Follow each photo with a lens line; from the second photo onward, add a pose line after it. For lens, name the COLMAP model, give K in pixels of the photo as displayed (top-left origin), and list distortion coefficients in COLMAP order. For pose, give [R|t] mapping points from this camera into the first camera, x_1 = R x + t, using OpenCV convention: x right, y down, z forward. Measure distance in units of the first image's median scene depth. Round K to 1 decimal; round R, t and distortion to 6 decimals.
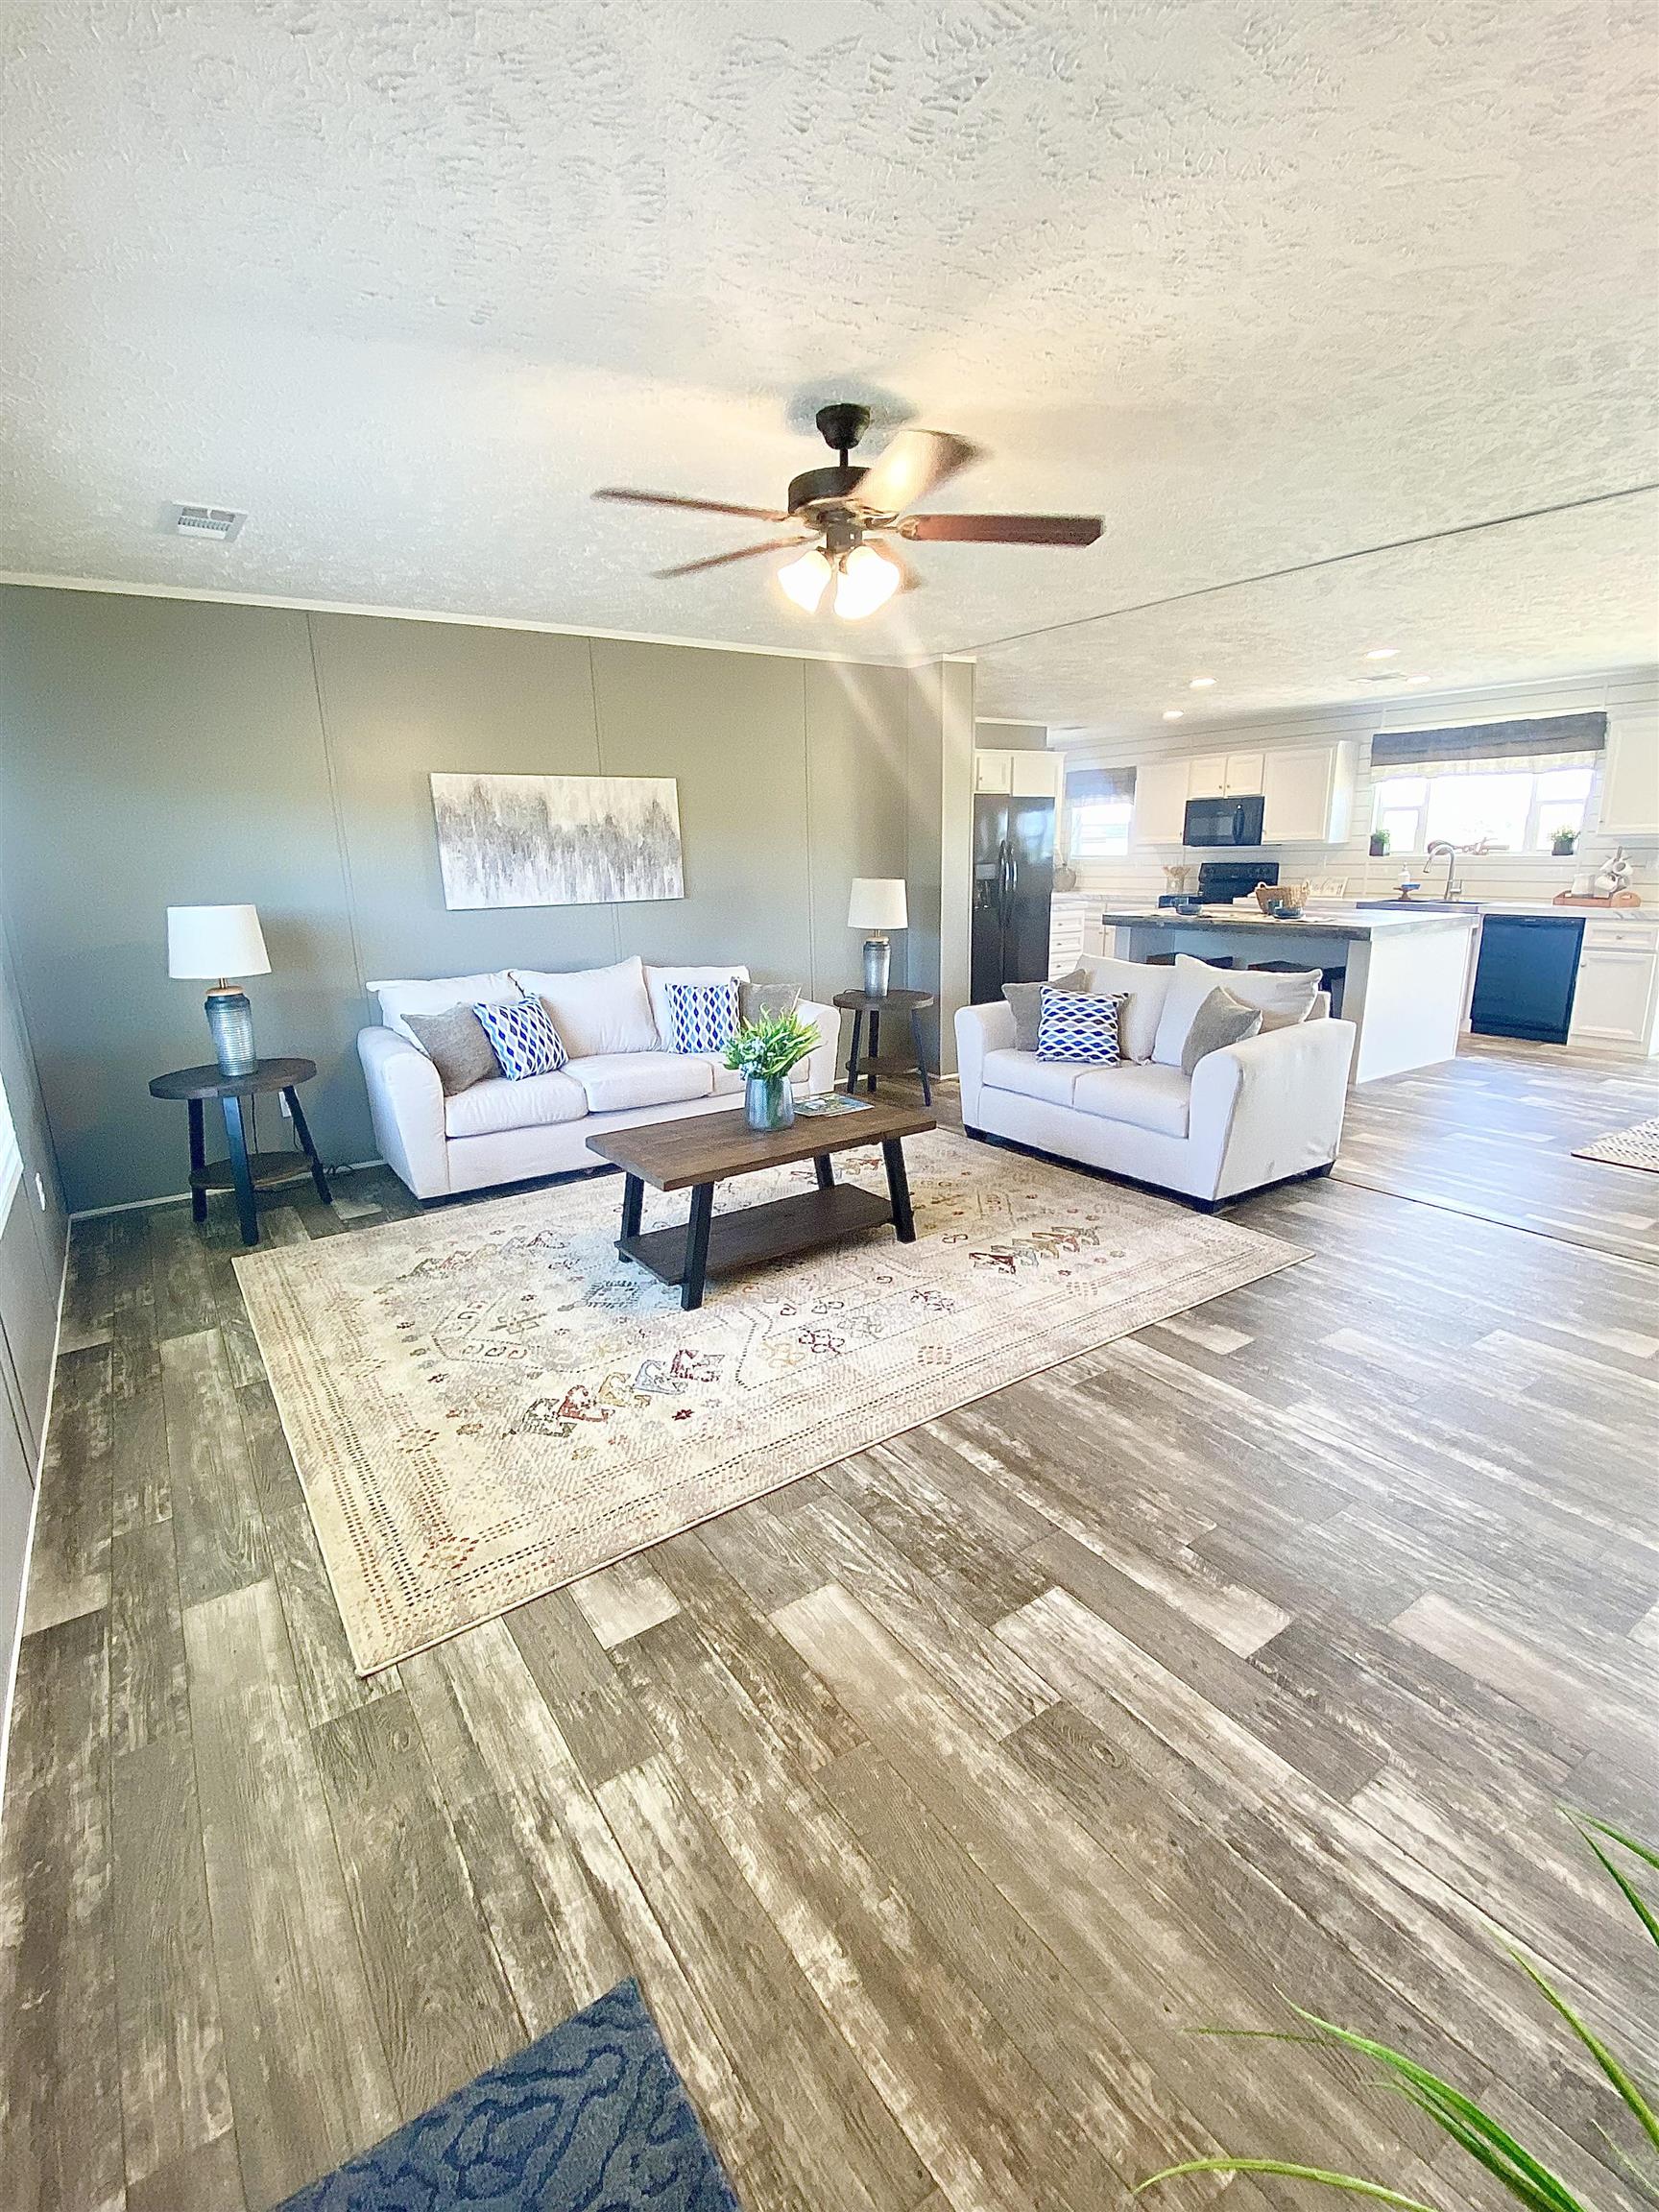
lens RADIAL K [[1003.6, 0, 833.2], [0, 1003.6, 1097.6], [0, 0, 1]] dist [0.011867, -0.016506]
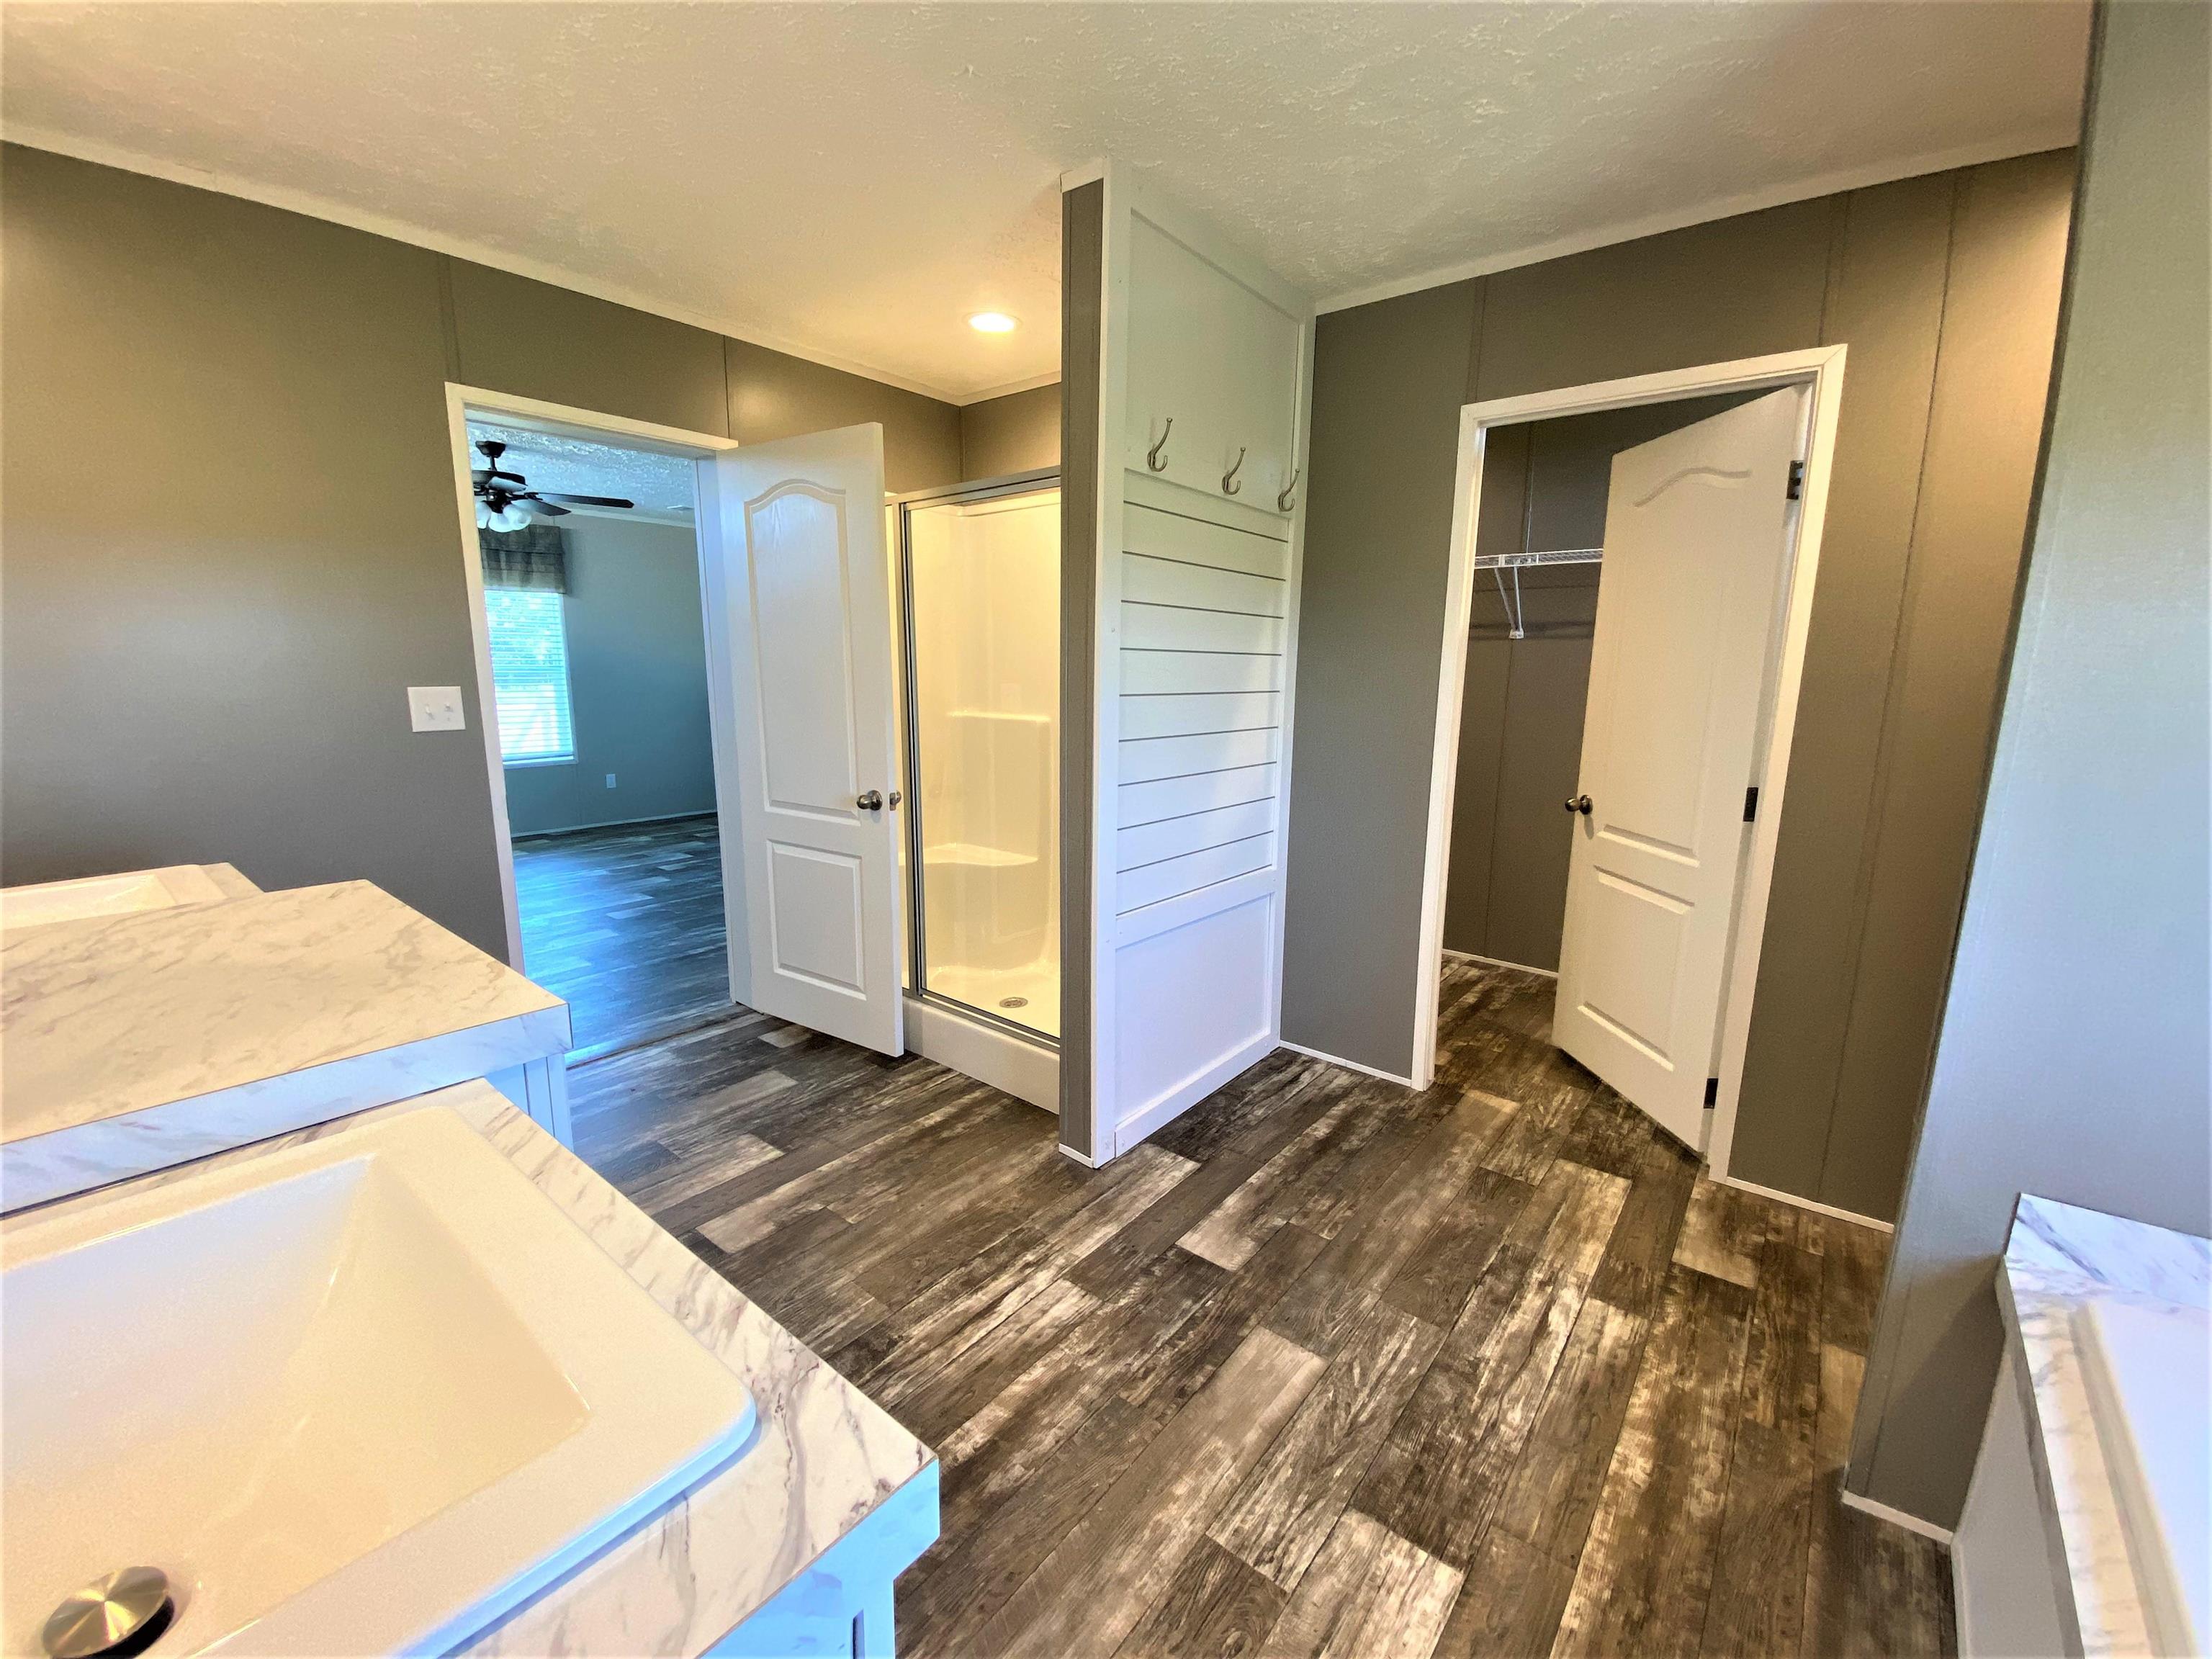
lens RADIAL K [[904.6, 0, 1115.4], [0, 904.6, 822.4], [0, 0, 1]] dist [-0.010899, -0.008729]
pose [[0.286658, 0.190183, -0.938966, 0.692925], [-0.264321, 0.957757, 0.113294, -0.069719], [0.920848, 0.215712, 0.324818, 0.426634]]
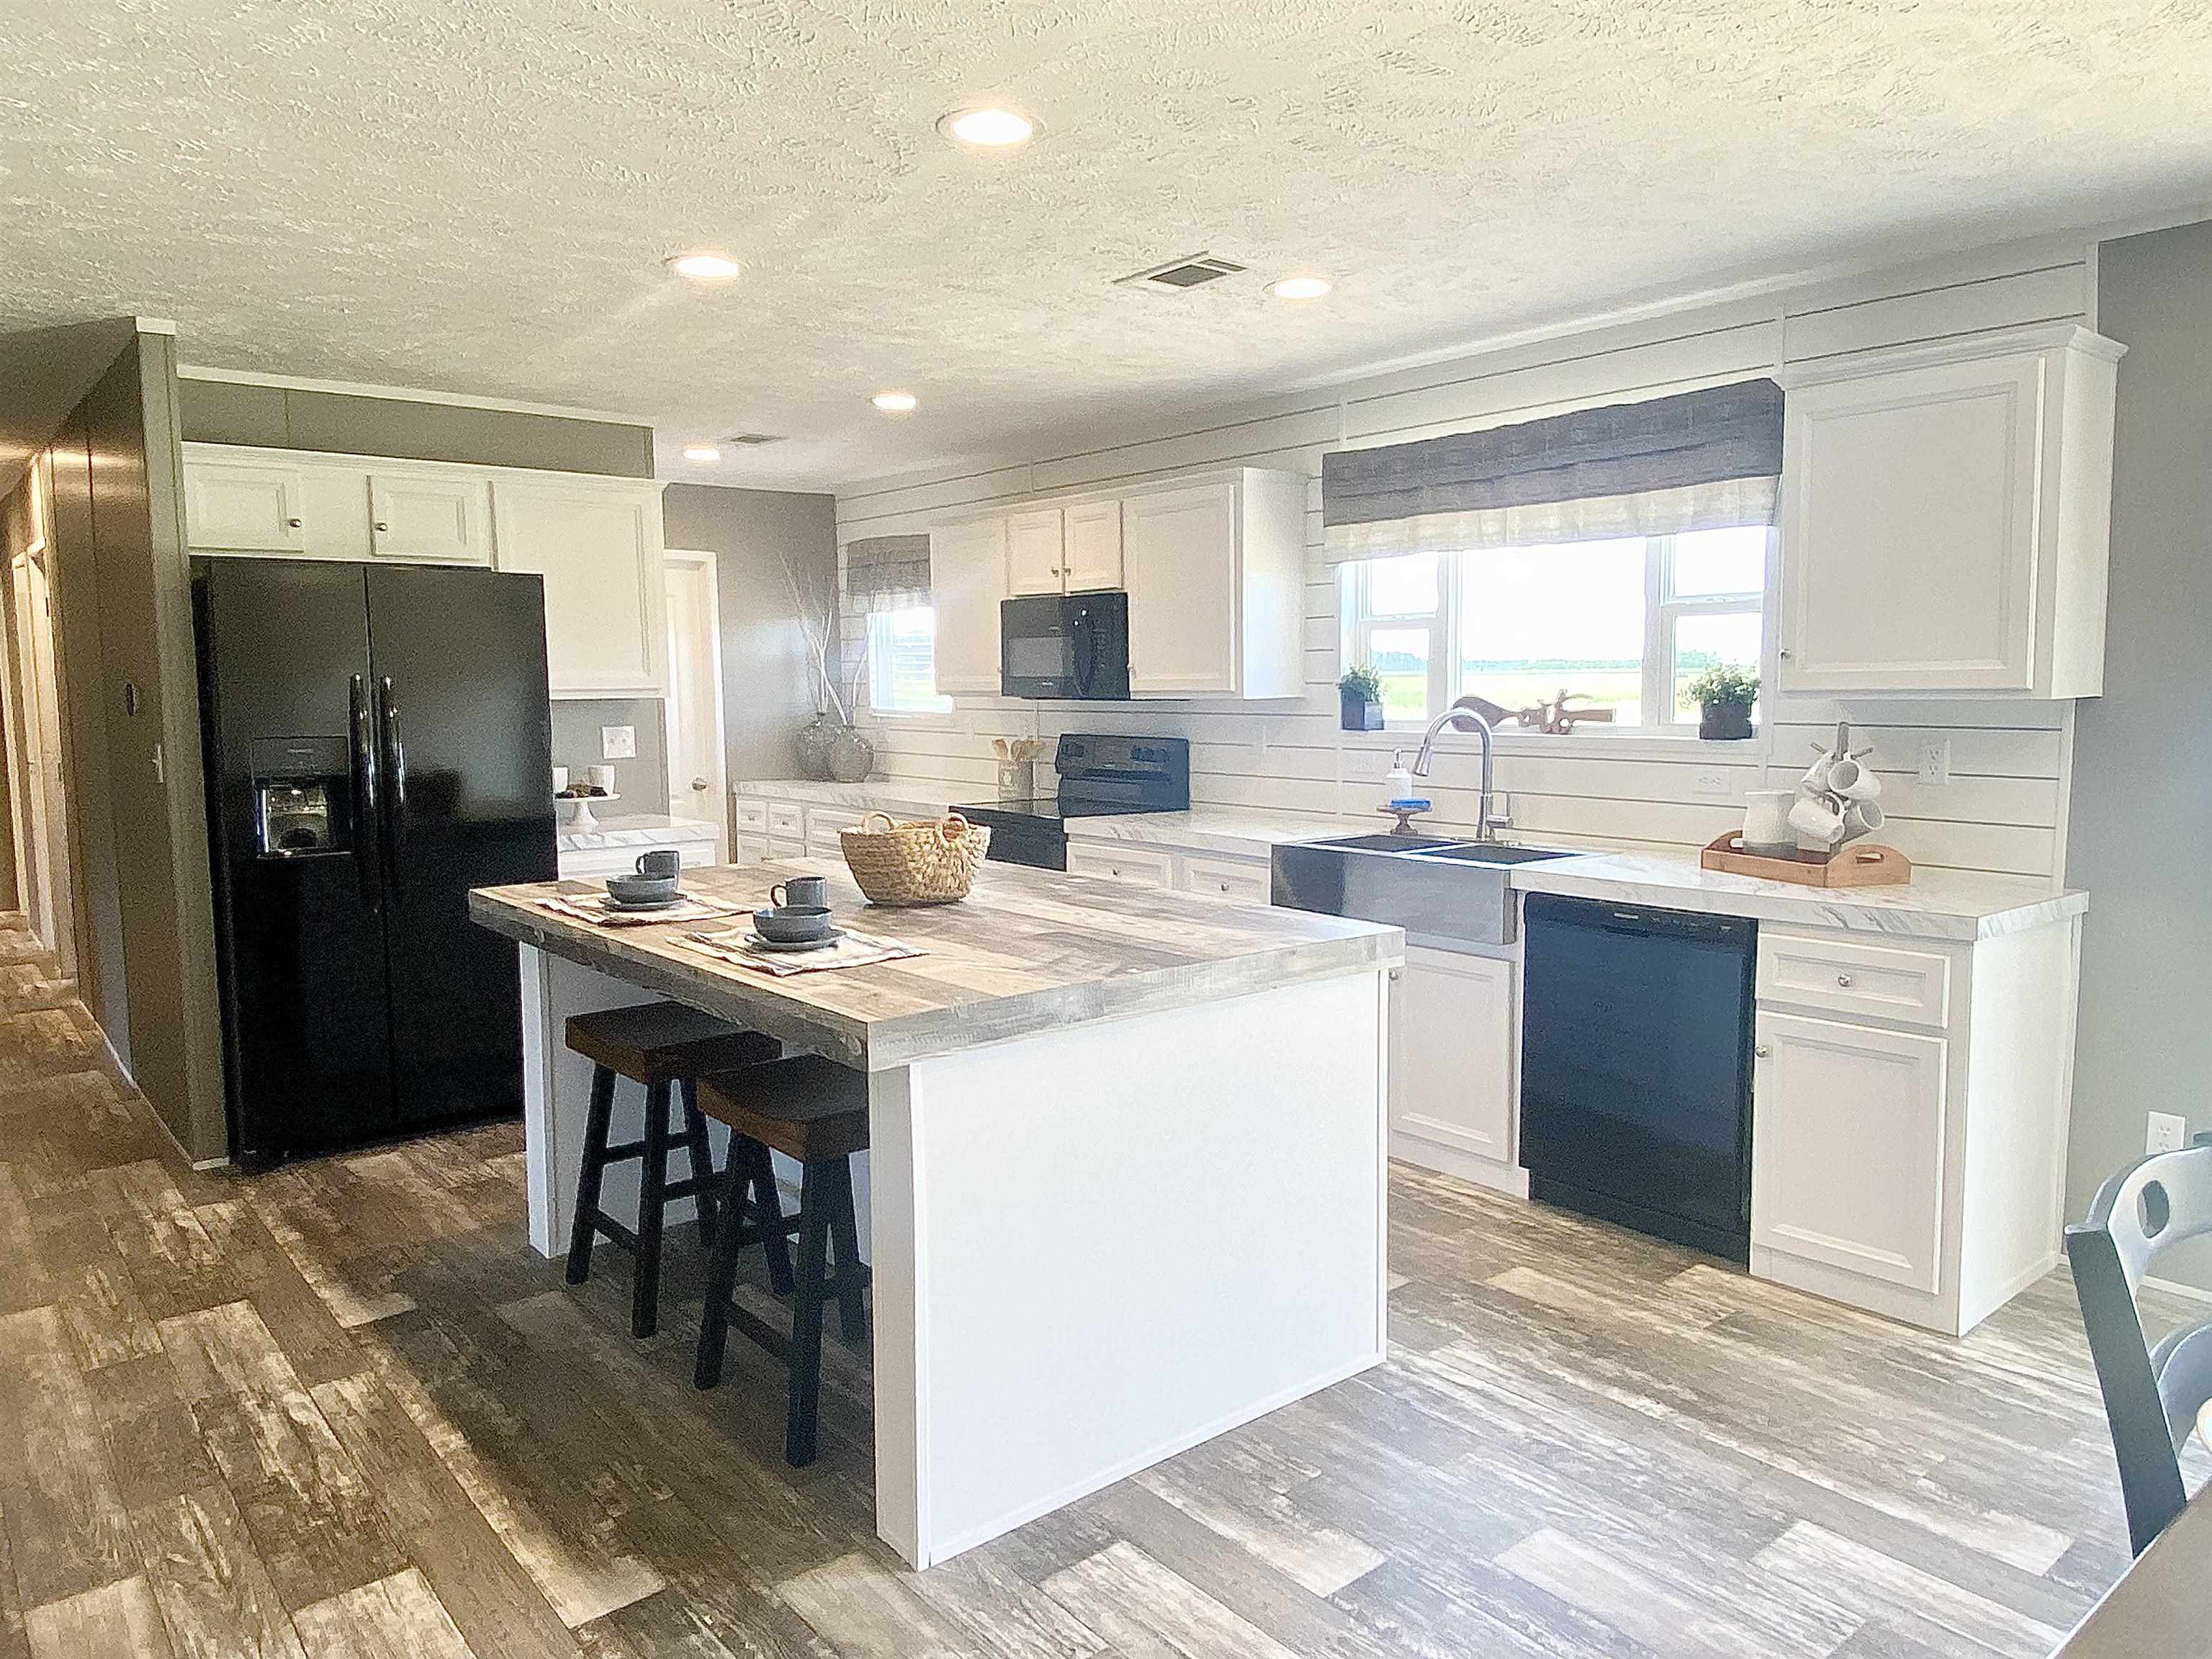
lens RADIAL K [[1488.3, 0, 1130.5], [0, 1488.3, 786.9], [0, 0, 1]] dist [-0.005055, -0.006011]
pose [[0.994286, 0.009125, 0.106360, 0.092065], [0.009904, 0.984158, -0.177018, 0.084240], [-0.106290, 0.177060, 0.978444, -0.349127]]
